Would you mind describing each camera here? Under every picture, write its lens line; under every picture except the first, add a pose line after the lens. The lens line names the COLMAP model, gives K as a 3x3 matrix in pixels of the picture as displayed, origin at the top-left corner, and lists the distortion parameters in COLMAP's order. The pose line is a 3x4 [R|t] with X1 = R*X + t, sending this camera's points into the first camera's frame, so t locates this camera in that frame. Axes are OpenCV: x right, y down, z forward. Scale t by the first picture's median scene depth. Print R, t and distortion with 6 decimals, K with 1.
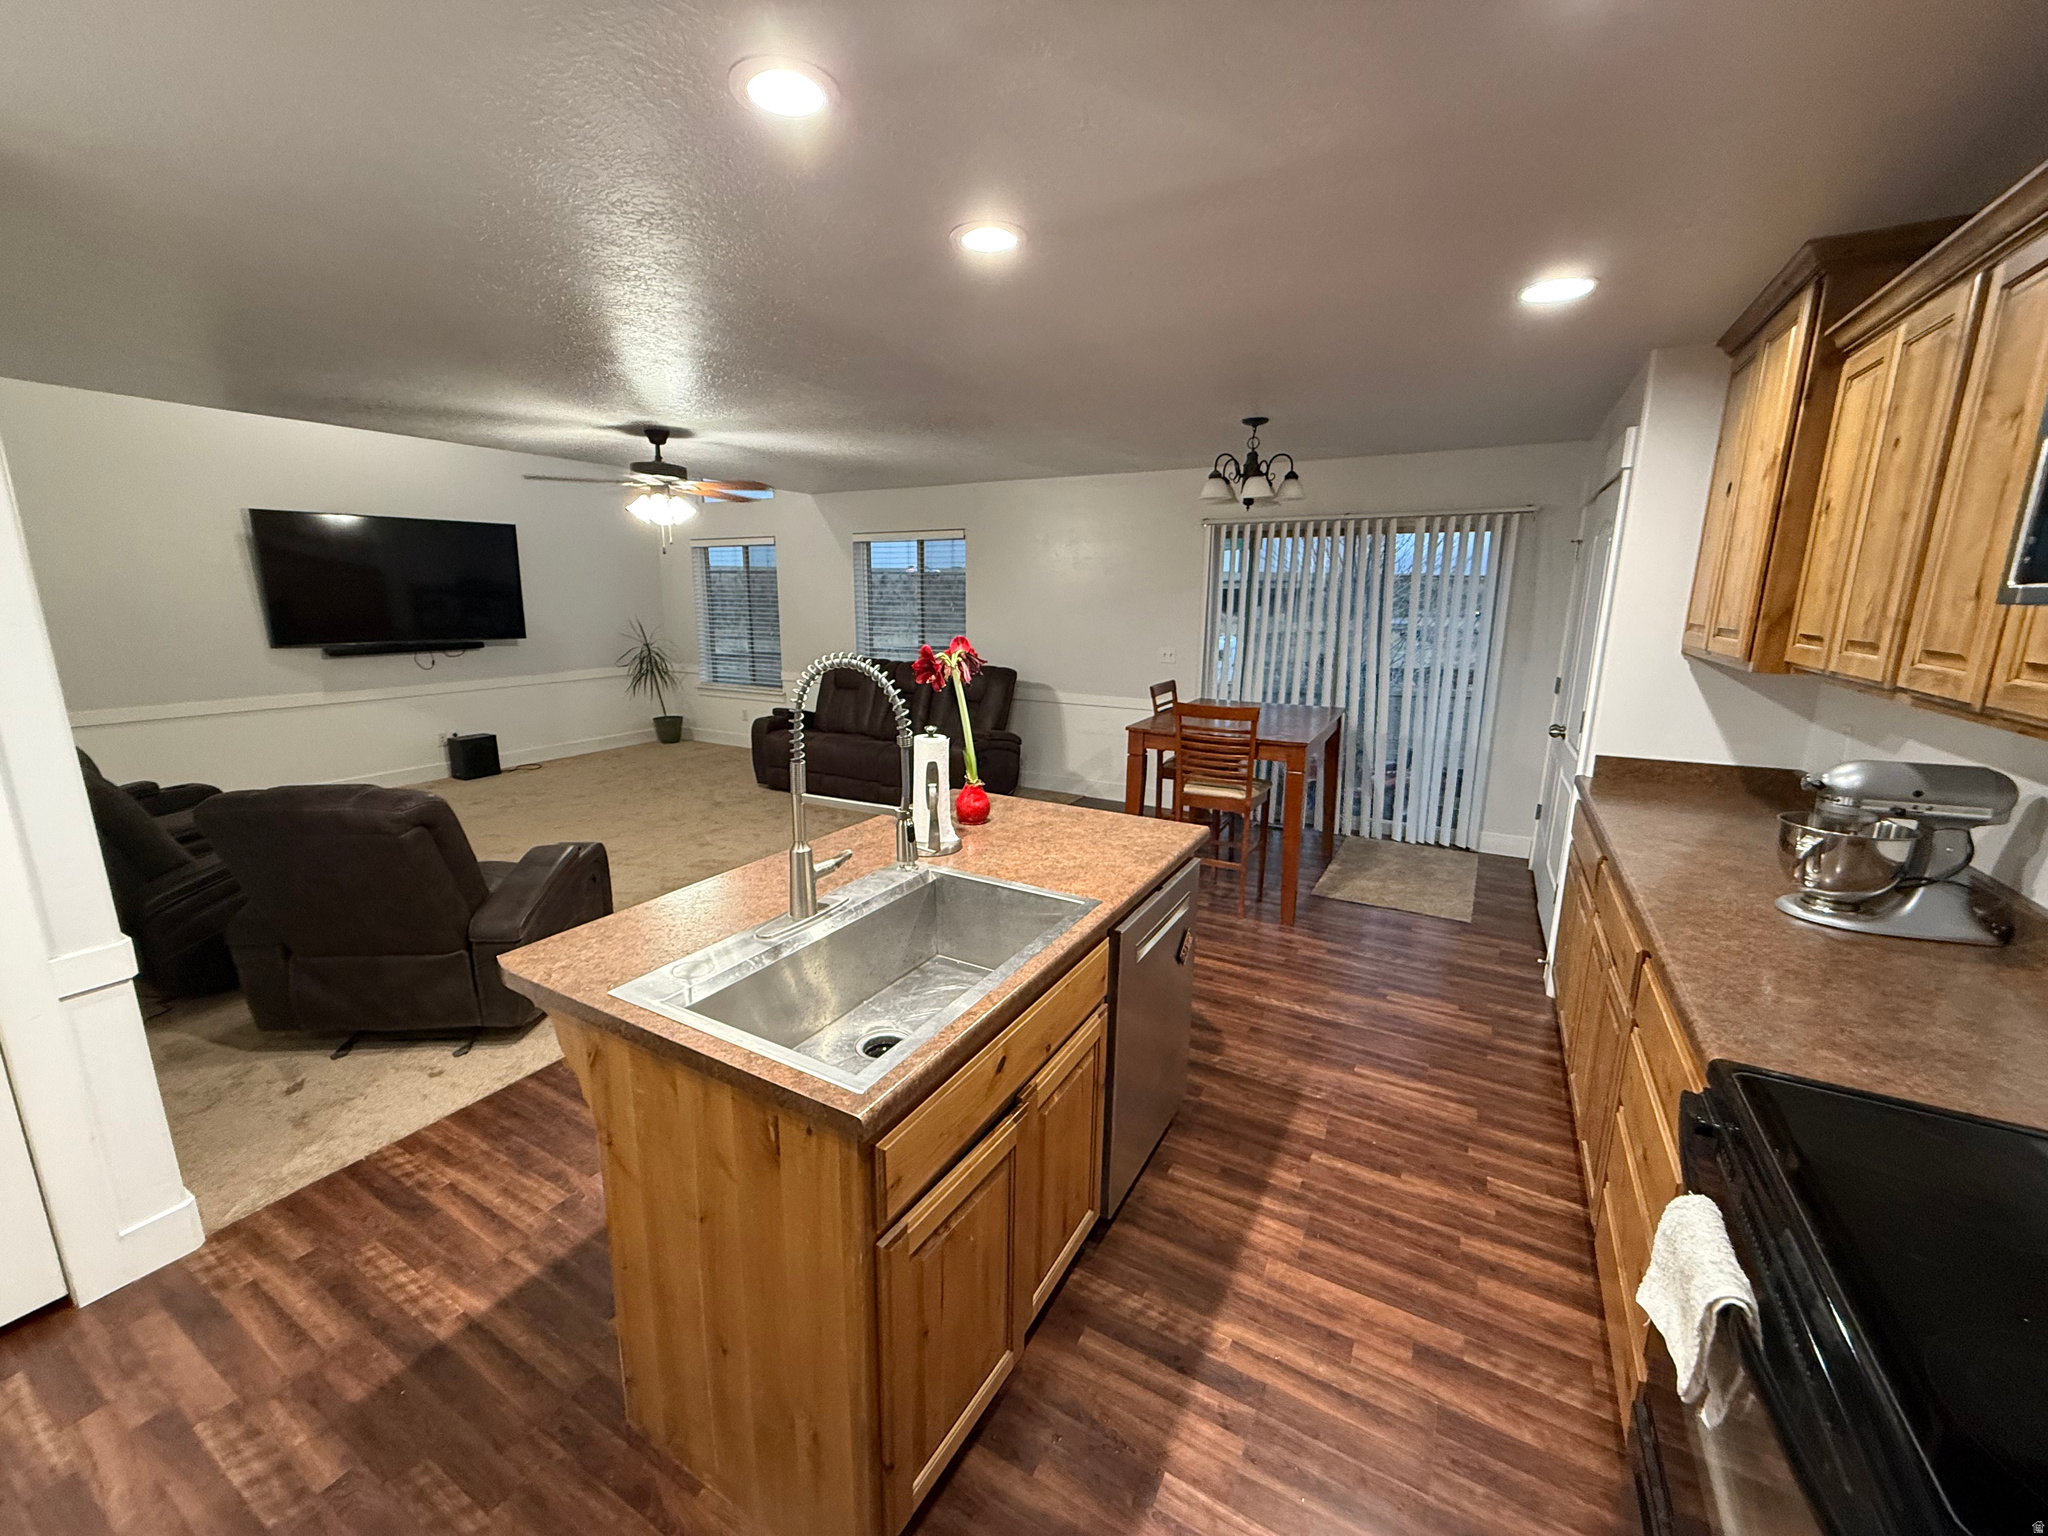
lens RADIAL K [[812.9, 0, 1018.6], [0, 812.9, 765.9], [0, 0, 1]] dist [-0.000910, -0.000196]
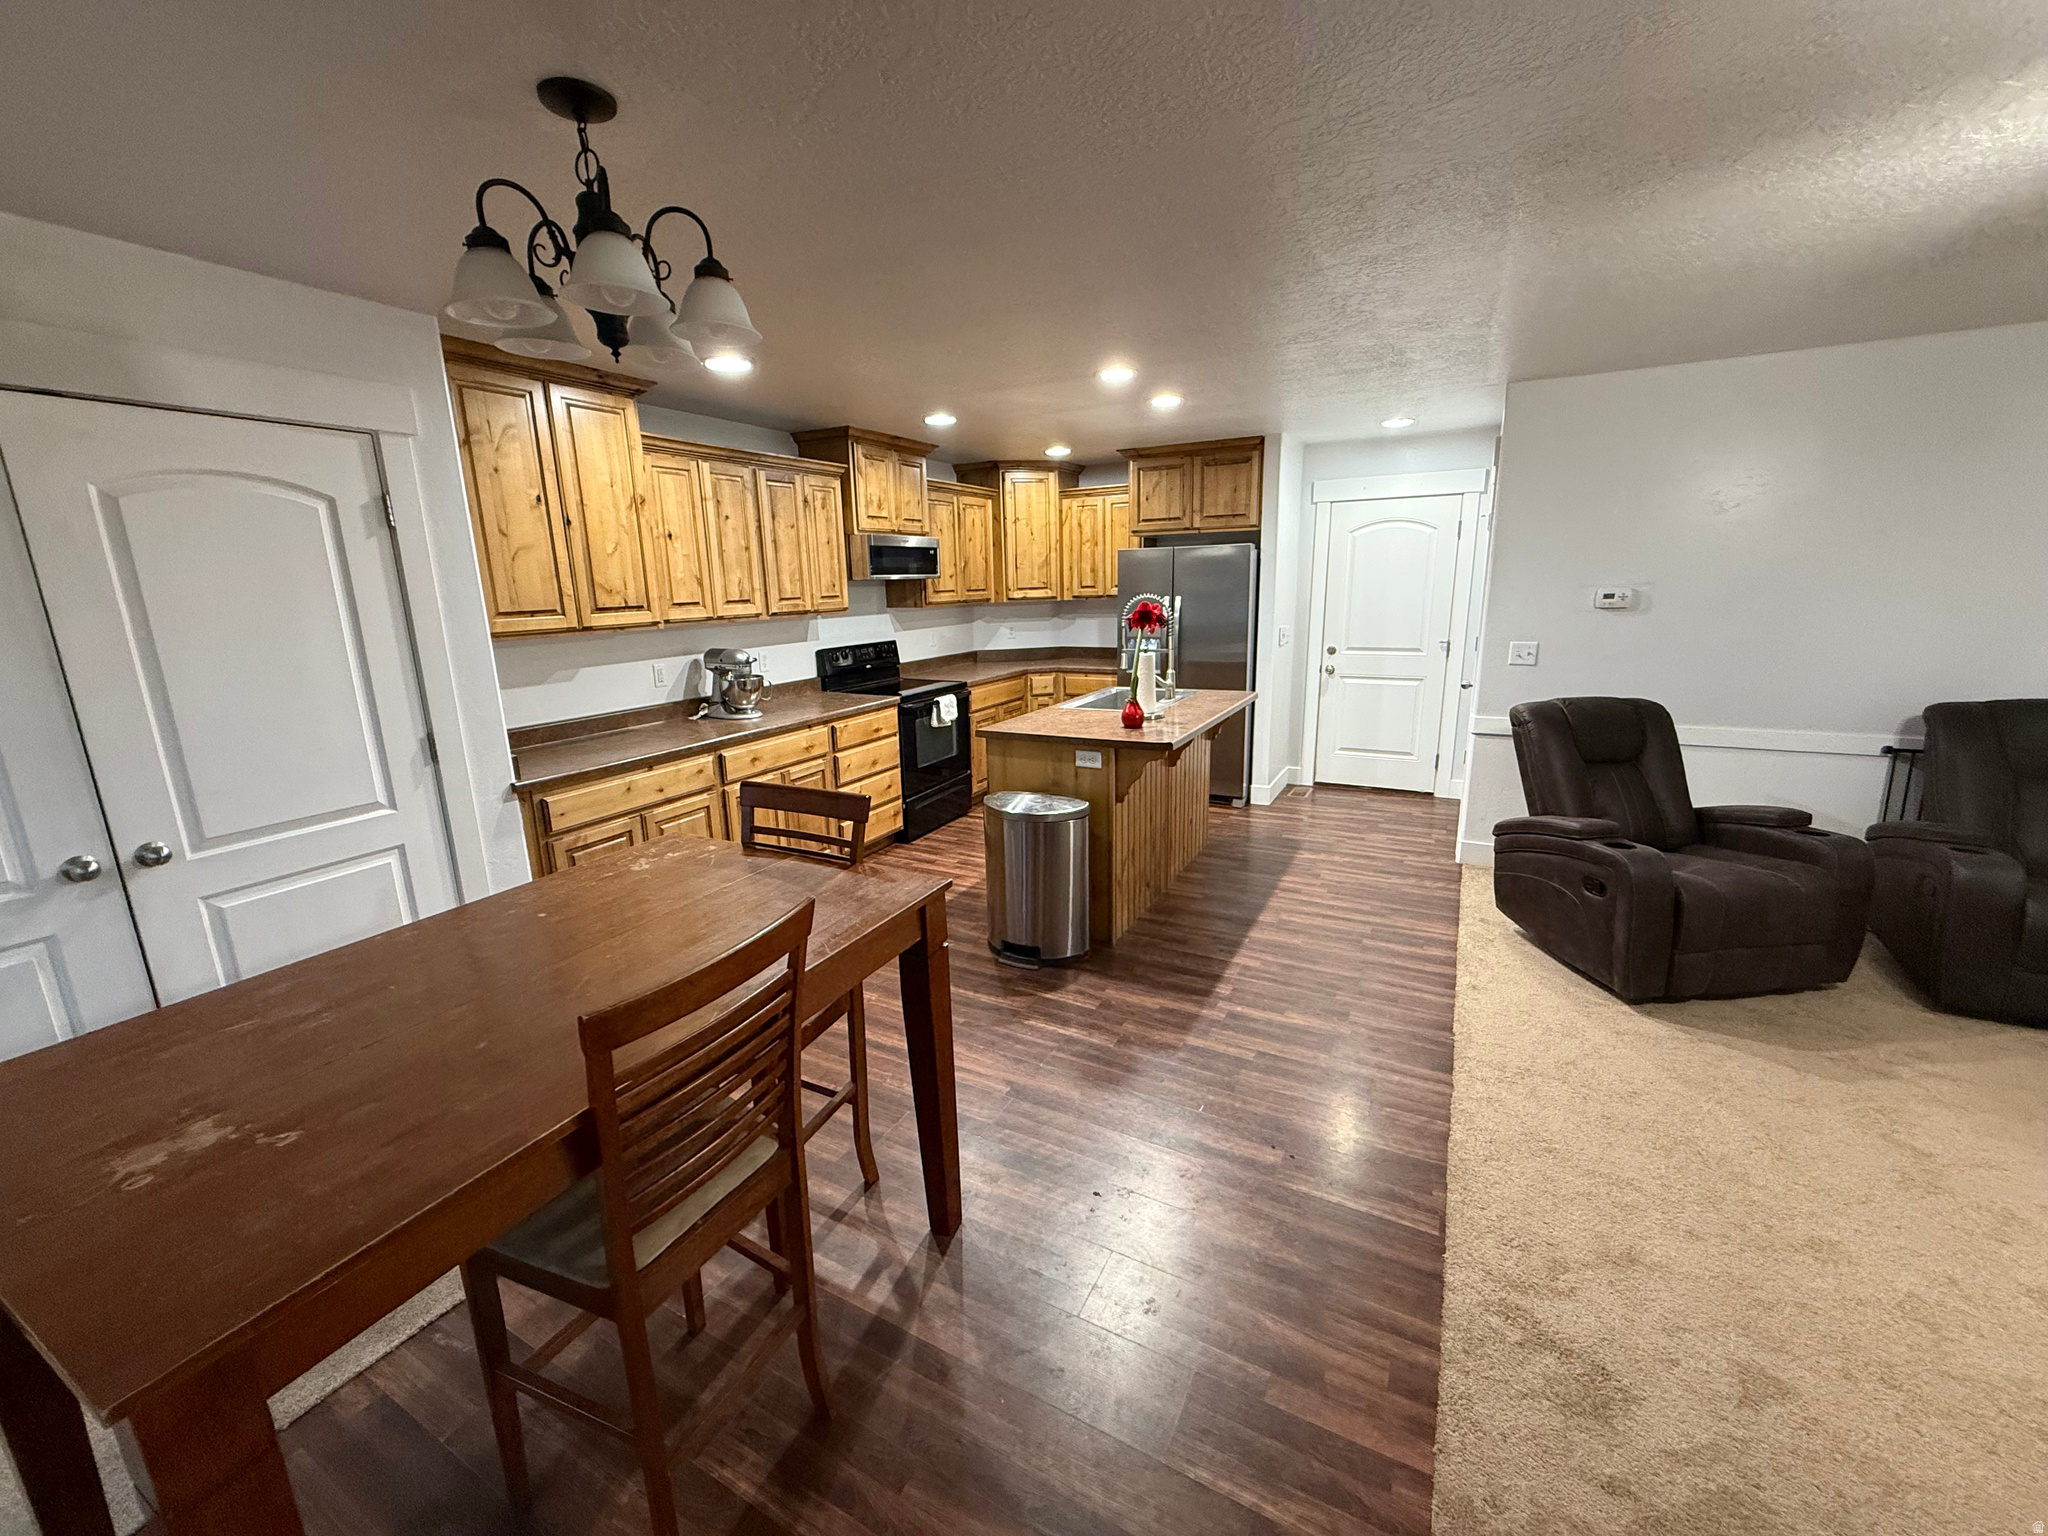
lens RADIAL K [[812.9, 0, 1012.3], [0, 812.9, 765.1], [0, 0, 1]] dist [-0.000910, -0.000196]
pose [[-0.999771, 0.020965, -0.004343, 0.166191], [0.017129, 0.904937, 0.425200, -0.484357], [0.012844, 0.425028, -0.905089, 2.285674]]
